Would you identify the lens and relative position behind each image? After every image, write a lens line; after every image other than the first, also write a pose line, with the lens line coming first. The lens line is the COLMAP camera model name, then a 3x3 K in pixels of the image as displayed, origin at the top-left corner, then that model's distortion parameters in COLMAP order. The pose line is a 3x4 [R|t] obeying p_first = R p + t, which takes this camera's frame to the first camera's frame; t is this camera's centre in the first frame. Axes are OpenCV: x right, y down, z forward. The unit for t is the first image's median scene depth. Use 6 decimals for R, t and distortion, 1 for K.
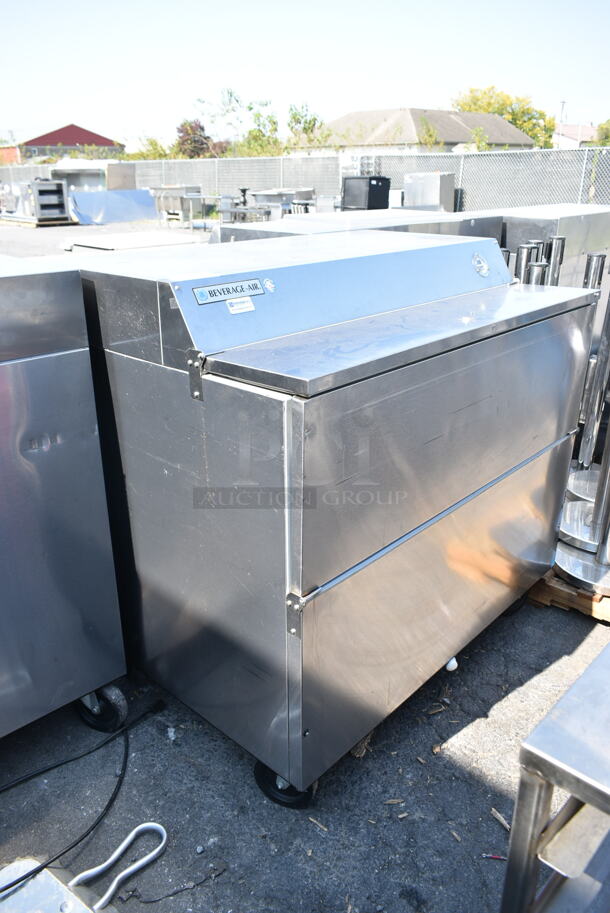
lens RADIAL K [[695.9, 0, 302.5], [0, 695.9, 457.9], [0, 0, 1]] dist [-0.021453, 0.006773]
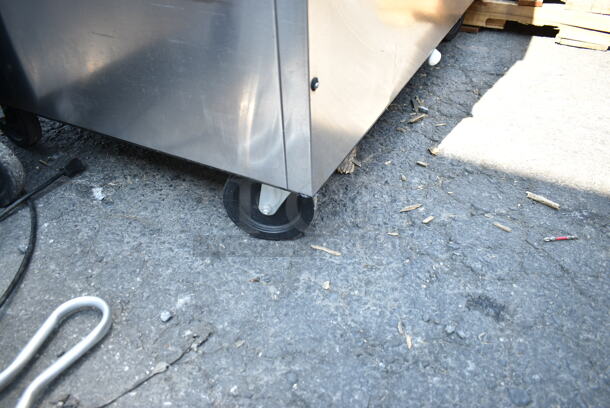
lens RADIAL K [[465.0, 0, 305.3], [0, 465.0, 202.8], [0, 0, 1]] dist [-0.021453, 0.006773]
pose [[0.966448, -0.180372, 0.182878, -0.077144], [0.122786, 0.949766, 0.287868, 0.334947], [-0.225615, -0.255754, 0.940047, 0.552678]]
